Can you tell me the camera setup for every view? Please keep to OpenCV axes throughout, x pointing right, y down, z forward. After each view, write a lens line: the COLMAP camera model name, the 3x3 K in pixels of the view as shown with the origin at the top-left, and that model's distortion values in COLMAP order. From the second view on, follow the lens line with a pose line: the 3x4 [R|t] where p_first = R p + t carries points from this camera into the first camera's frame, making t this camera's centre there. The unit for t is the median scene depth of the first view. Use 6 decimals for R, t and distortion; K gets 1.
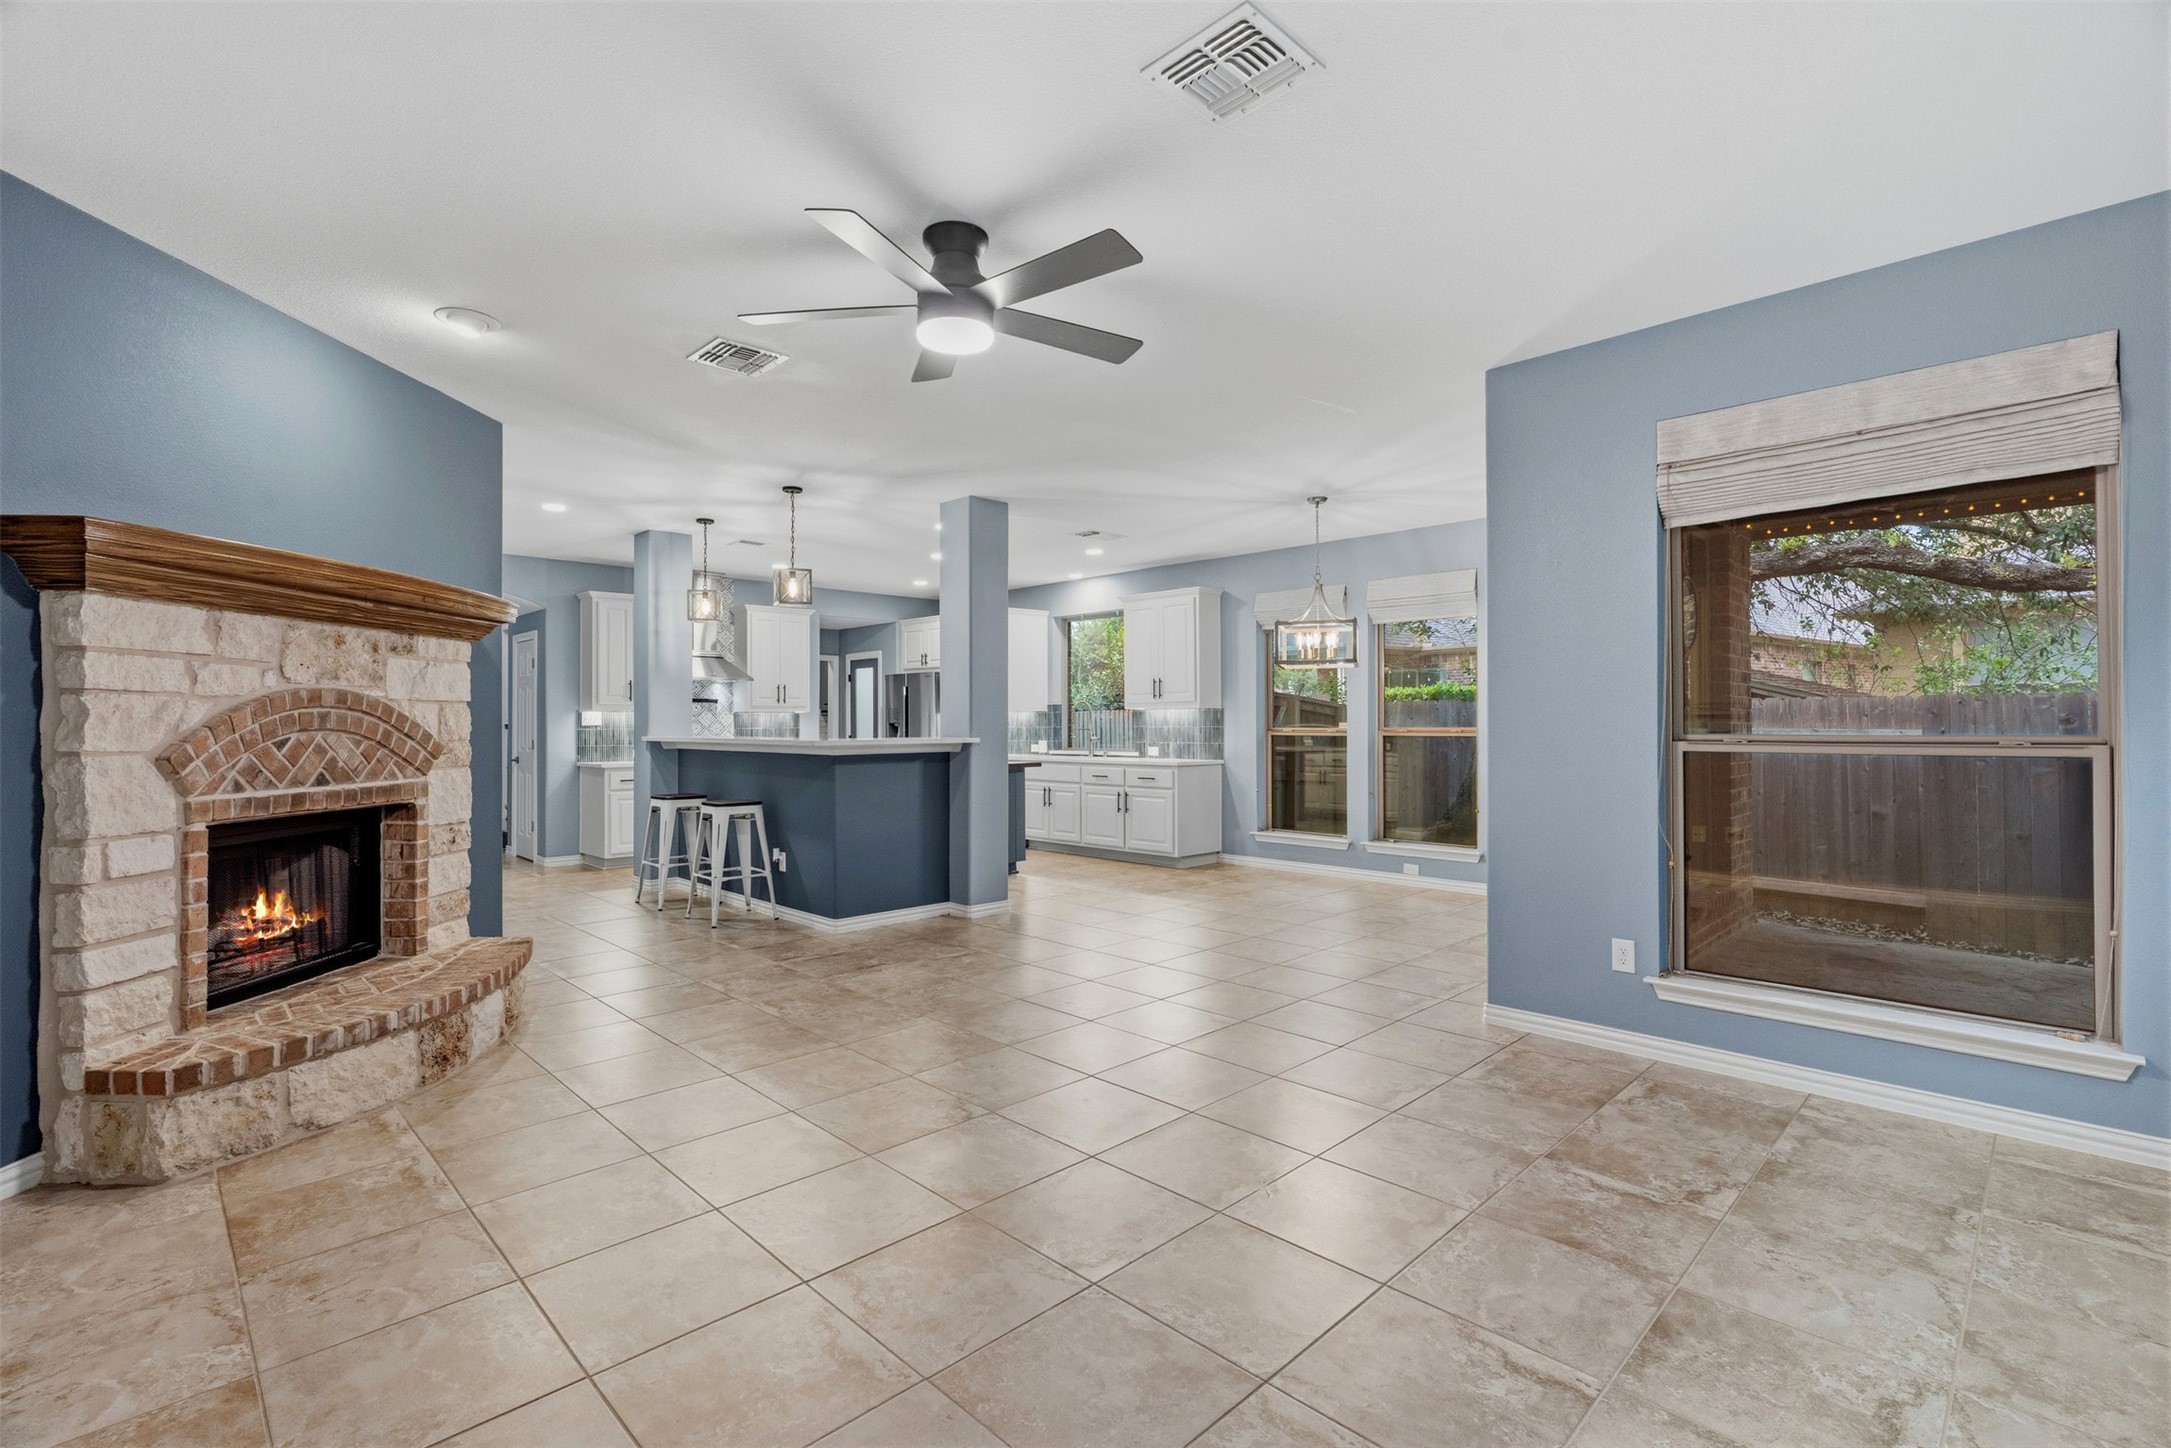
lens RADIAL K [[988.8, 0, 1078.8], [0, 988.8, 719.8], [0, 0, 1]] dist [-0.010650, 0.002664]
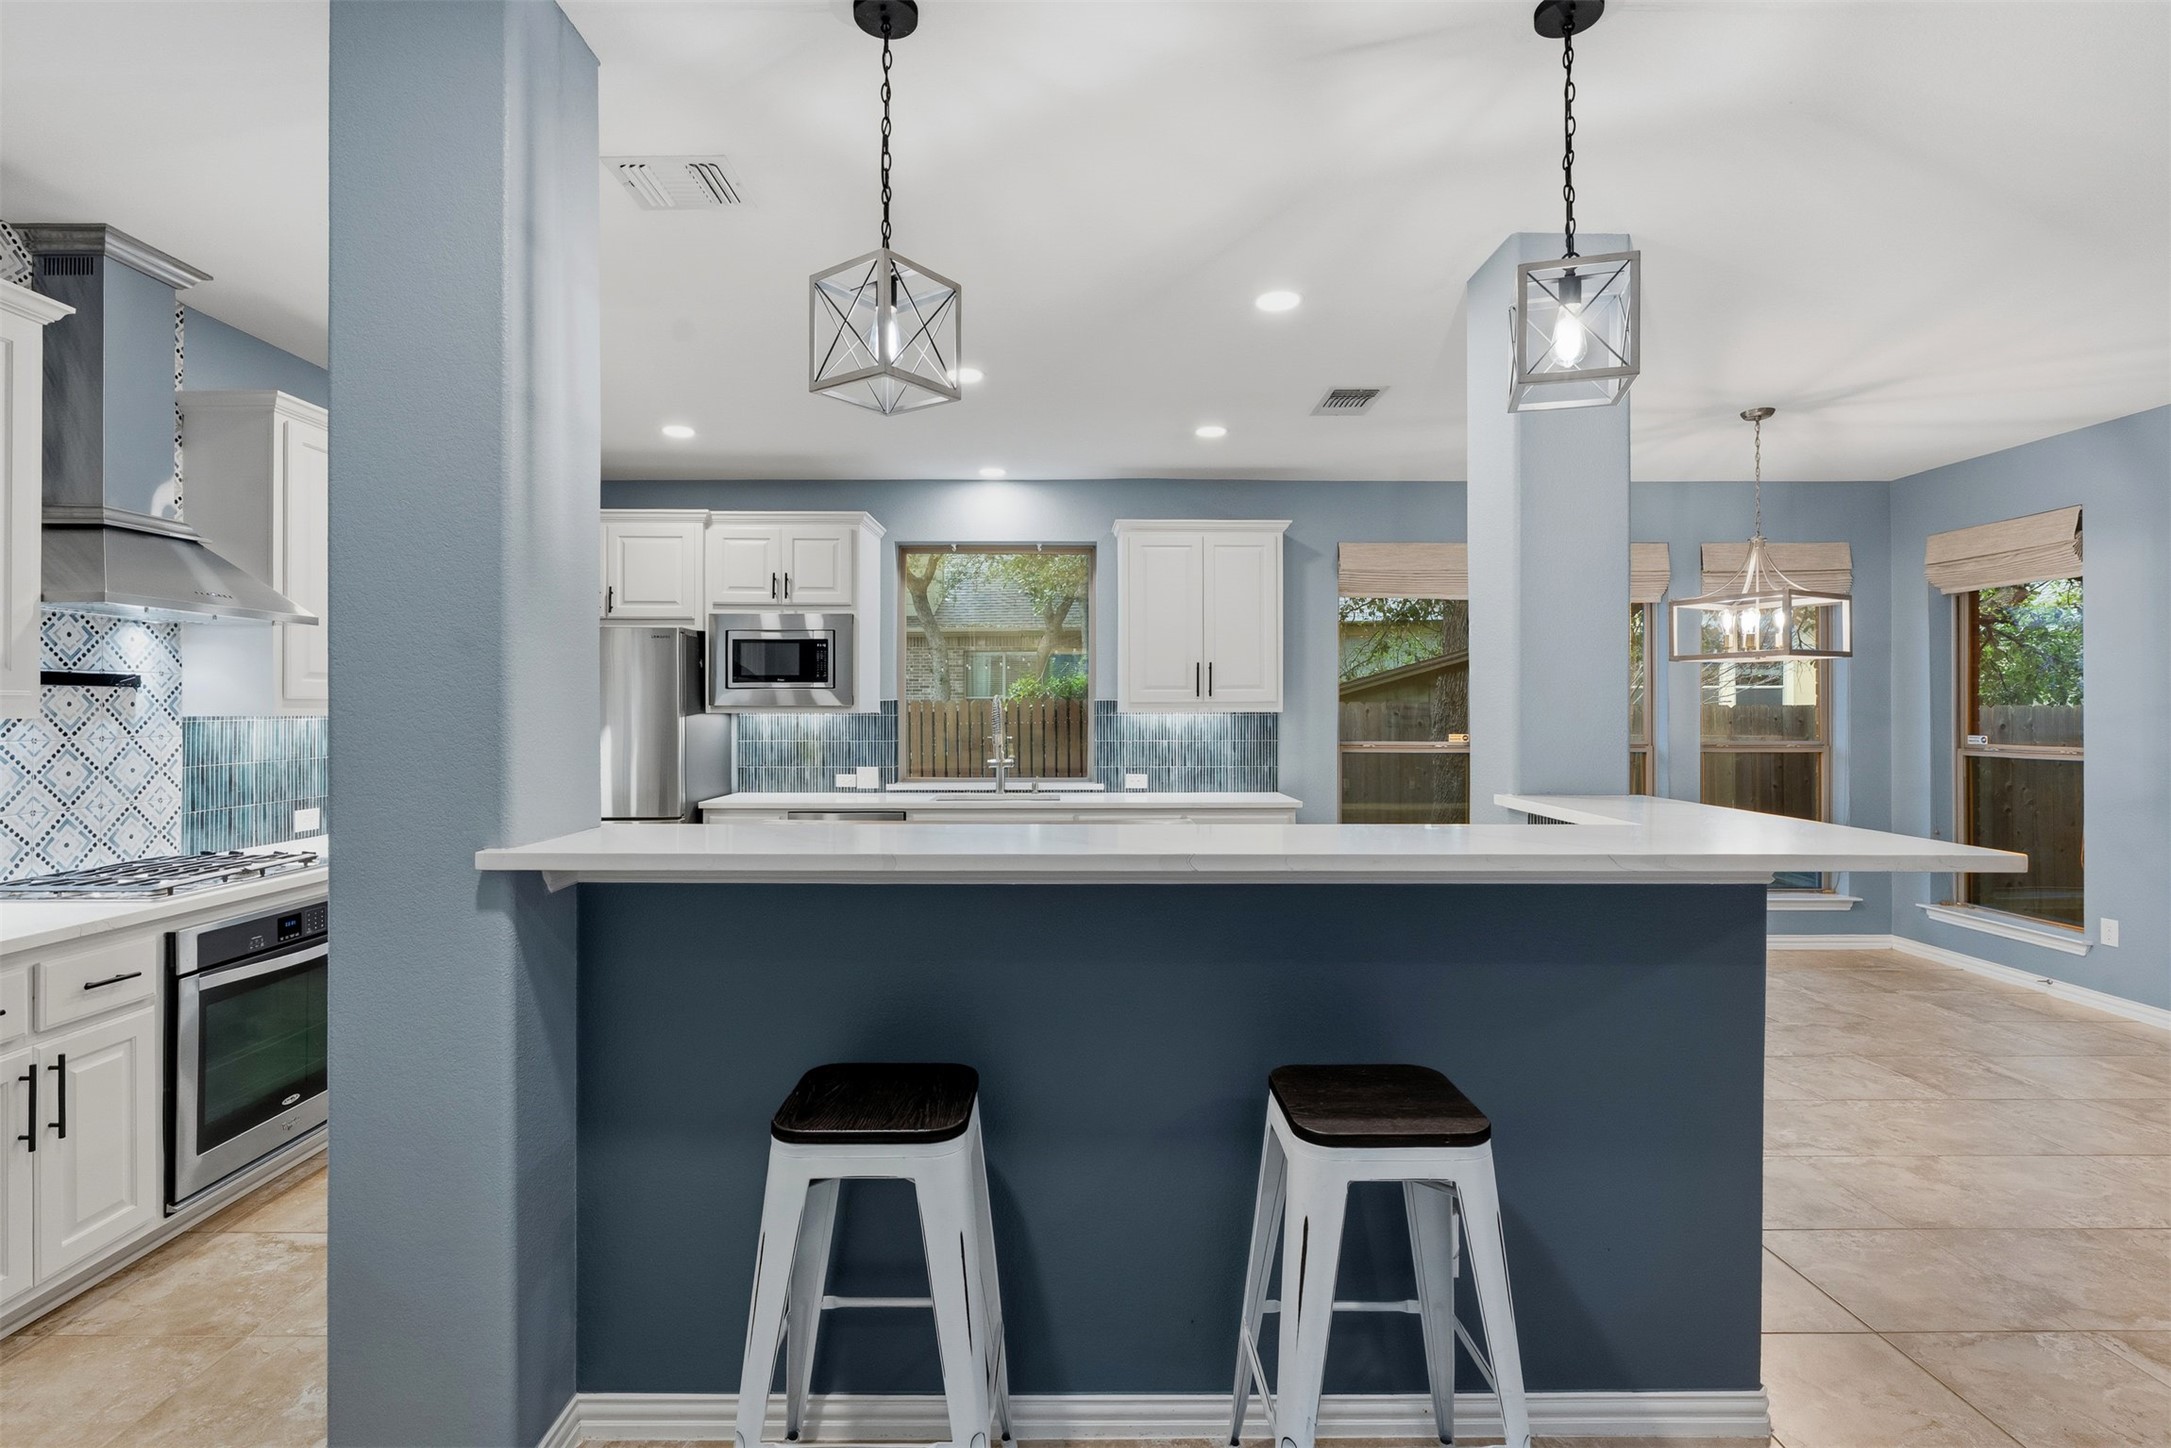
lens RADIAL K [[1031.6, 0, 1072.1], [0, 1031.6, 708.7], [0, 0, 1]] dist [-0.011811, 0.004436]
pose [[0.695405, 0.003609, 0.718609, -0.442714], [-0.004872, 0.999988, -0.000307, -0.013448], [-0.718601, -0.003287, 0.695415, 0.635304]]
